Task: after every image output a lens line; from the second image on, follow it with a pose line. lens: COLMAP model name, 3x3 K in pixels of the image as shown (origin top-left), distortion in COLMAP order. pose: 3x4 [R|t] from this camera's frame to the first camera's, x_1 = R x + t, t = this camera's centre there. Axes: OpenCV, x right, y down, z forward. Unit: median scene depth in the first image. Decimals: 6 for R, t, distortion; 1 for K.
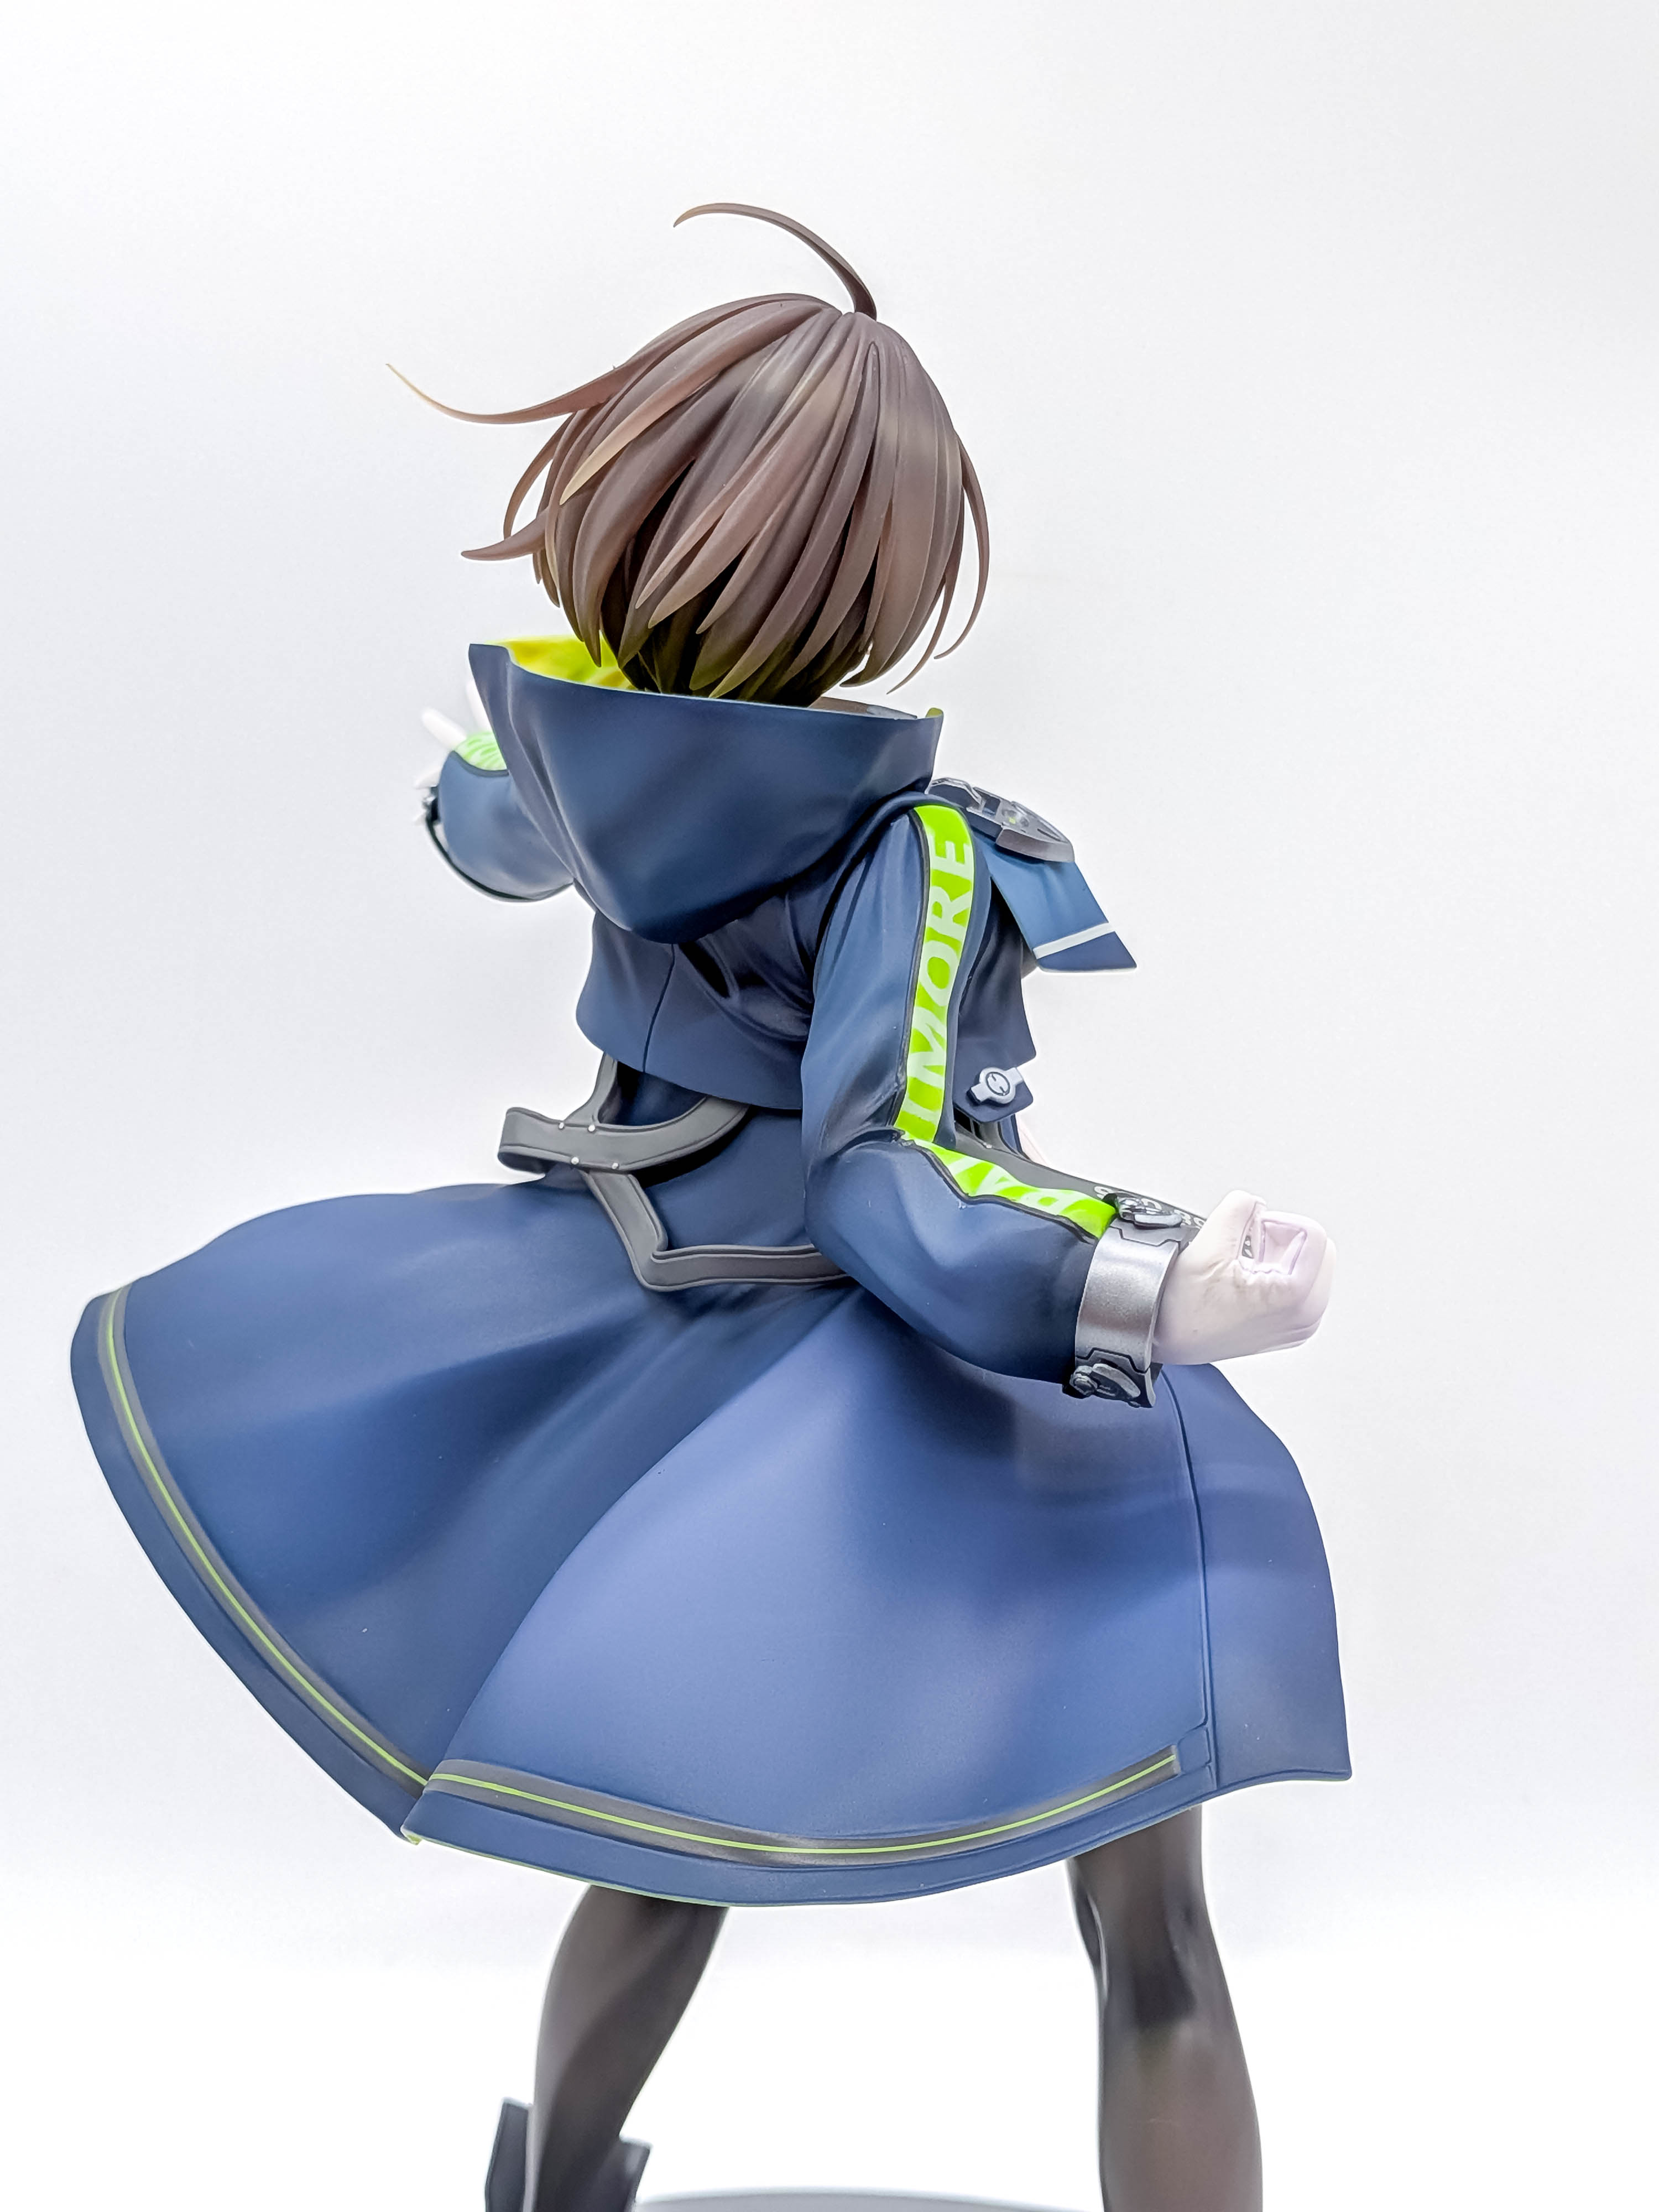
lens RADIAL K [[3259.0, 0, 773.7], [0, 3259.0, 1075.4], [0, 0, 1]] dist [0.075930, 0.000000]
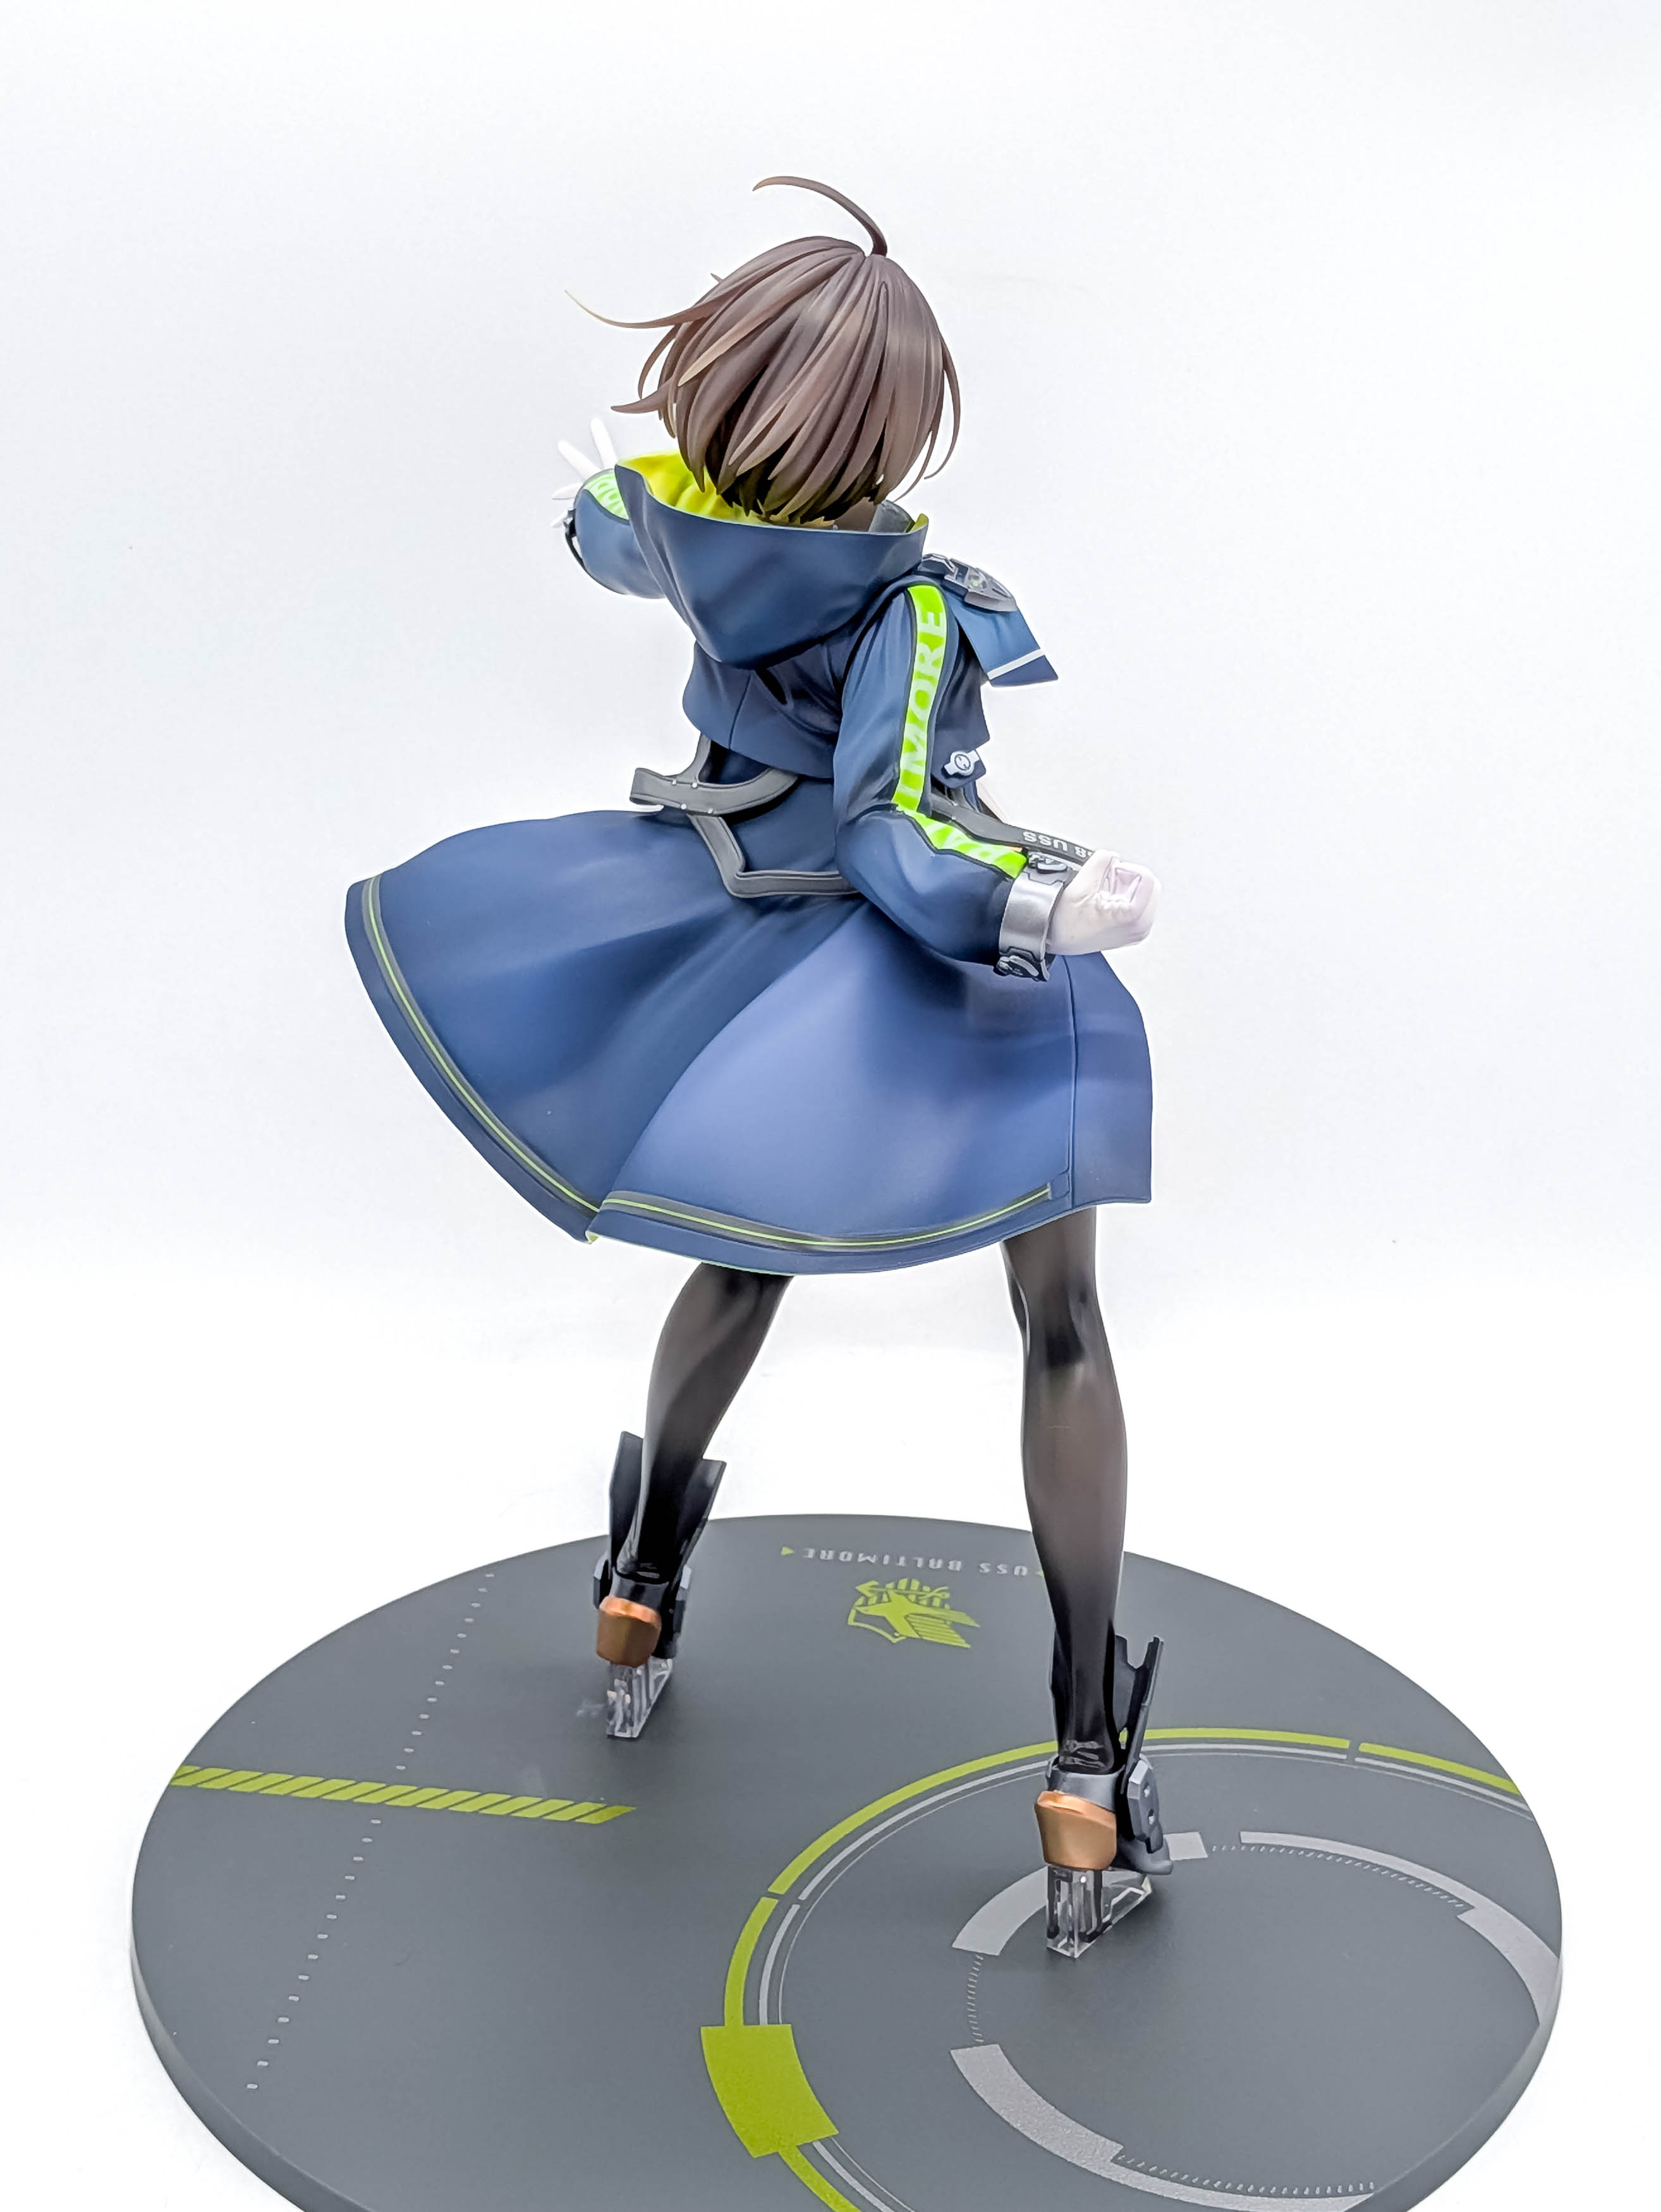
lens RADIAL K [[3259.1, 0, 822.4], [0, 3259.1, 1106.5], [0, 0, 1]] dist [0.075930, 0.000000]
pose [[0.999973, 0.006691, 0.002989, -0.000292], [-0.007096, 0.985916, 0.167093, -0.098330], [-0.001829, -0.167110, 0.985937, -0.559372]]
